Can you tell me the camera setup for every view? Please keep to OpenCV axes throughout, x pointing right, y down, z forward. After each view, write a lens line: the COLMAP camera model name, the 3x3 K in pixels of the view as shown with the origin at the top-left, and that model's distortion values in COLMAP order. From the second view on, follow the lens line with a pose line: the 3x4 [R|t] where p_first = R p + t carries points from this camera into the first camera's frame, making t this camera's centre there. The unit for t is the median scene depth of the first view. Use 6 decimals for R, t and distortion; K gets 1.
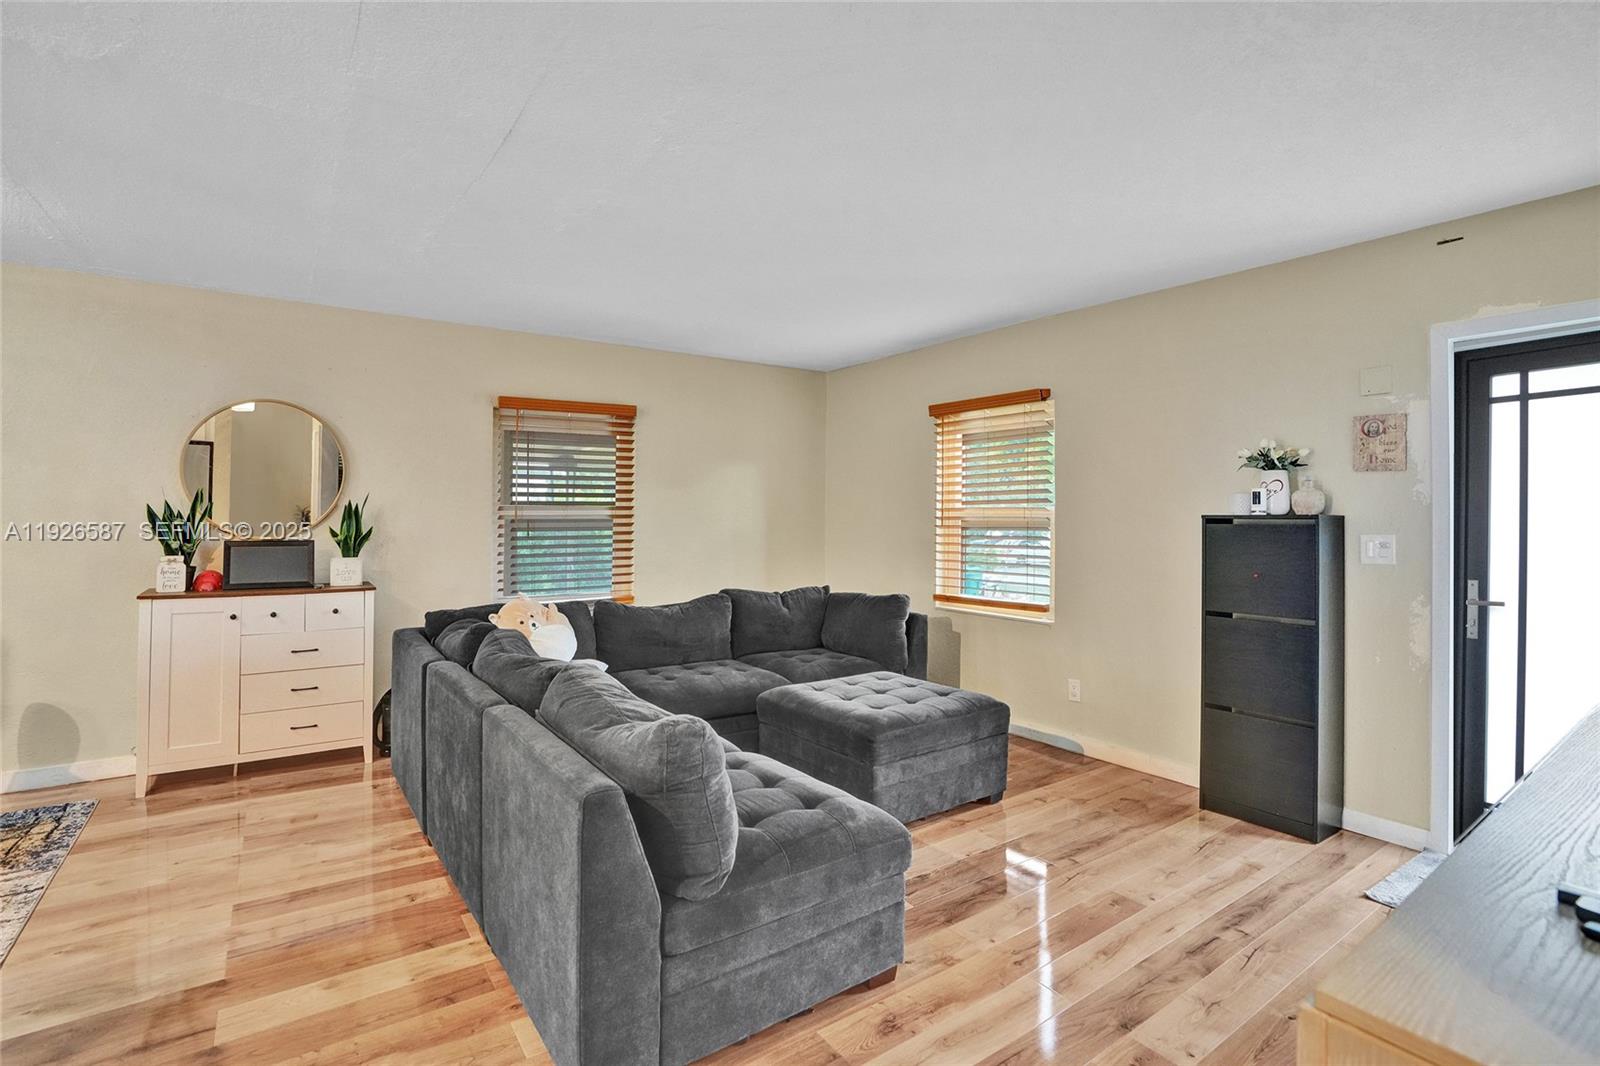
lens RADIAL K [[726.5, 0, 755.5], [0, 726.5, 527.3], [0, 0, 1]] dist [-0.017710, 0.009744]
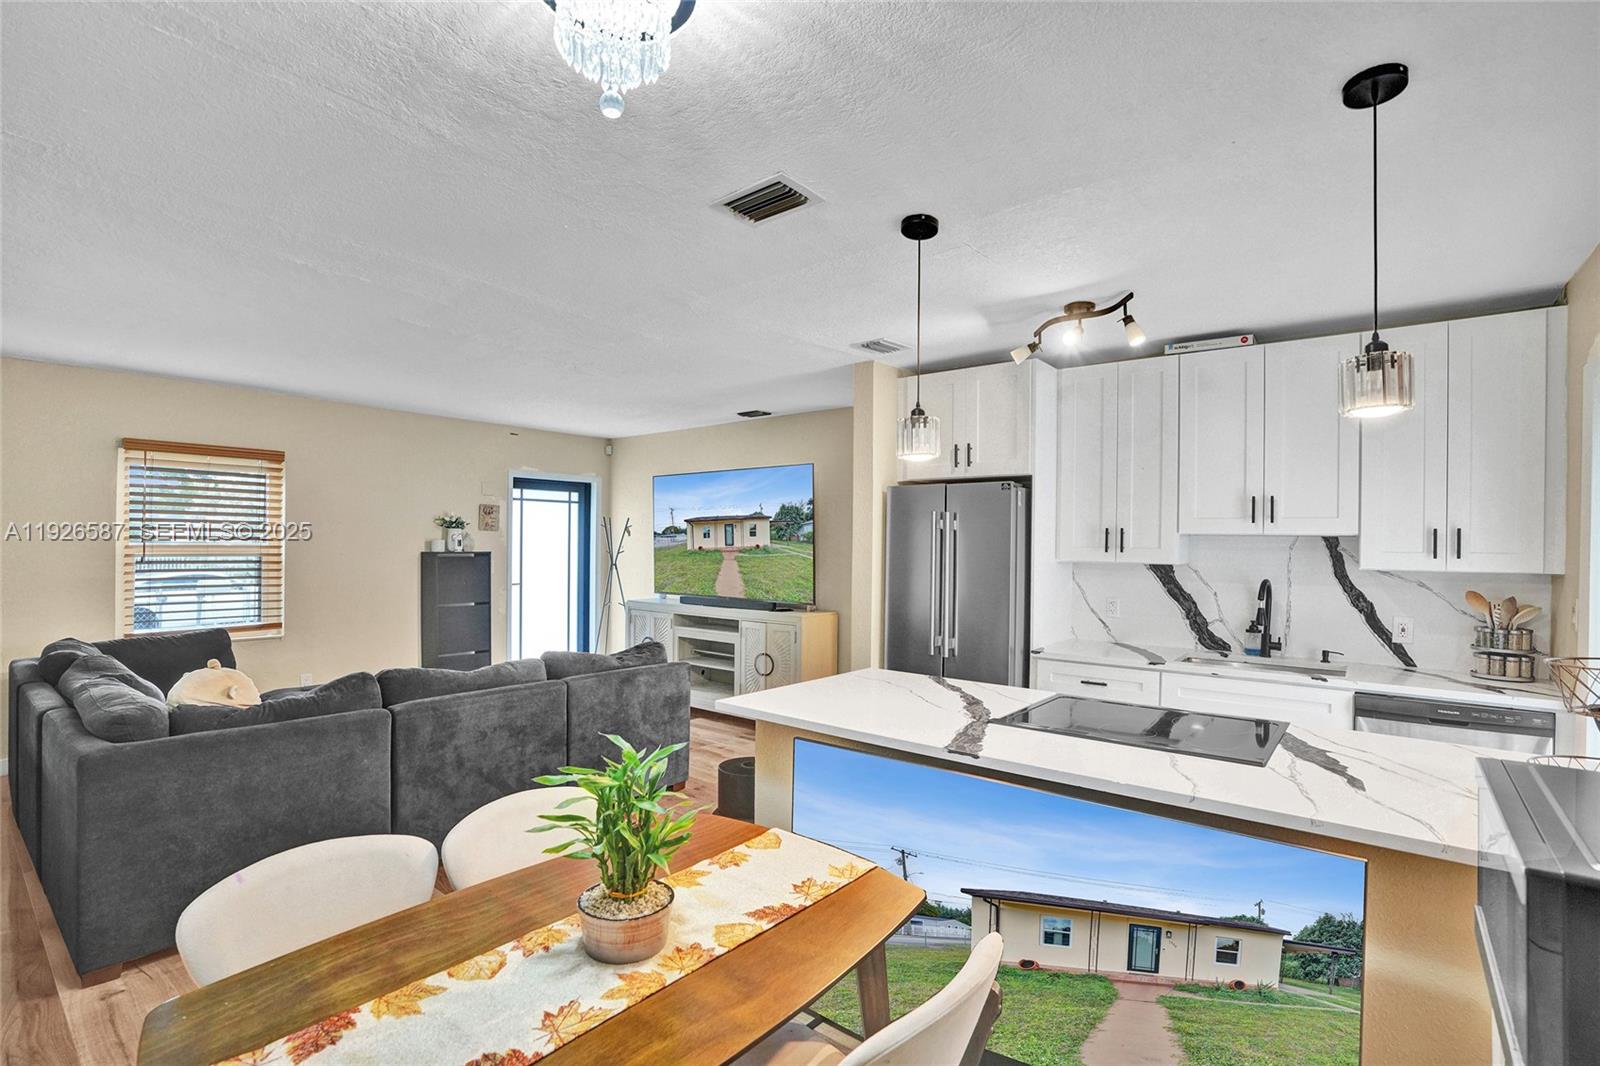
lens RADIAL K [[726.5, 0, 802.3], [0, 726.5, 545.0], [0, 0, 1]] dist [-0.017710, 0.009744]
pose [[-0.315314, -0.015201, 0.948866, -1.440122], [0.004446, 0.999837, 0.017495, -0.060785], [-0.948977, 0.009735, -0.315195, 0.714480]]
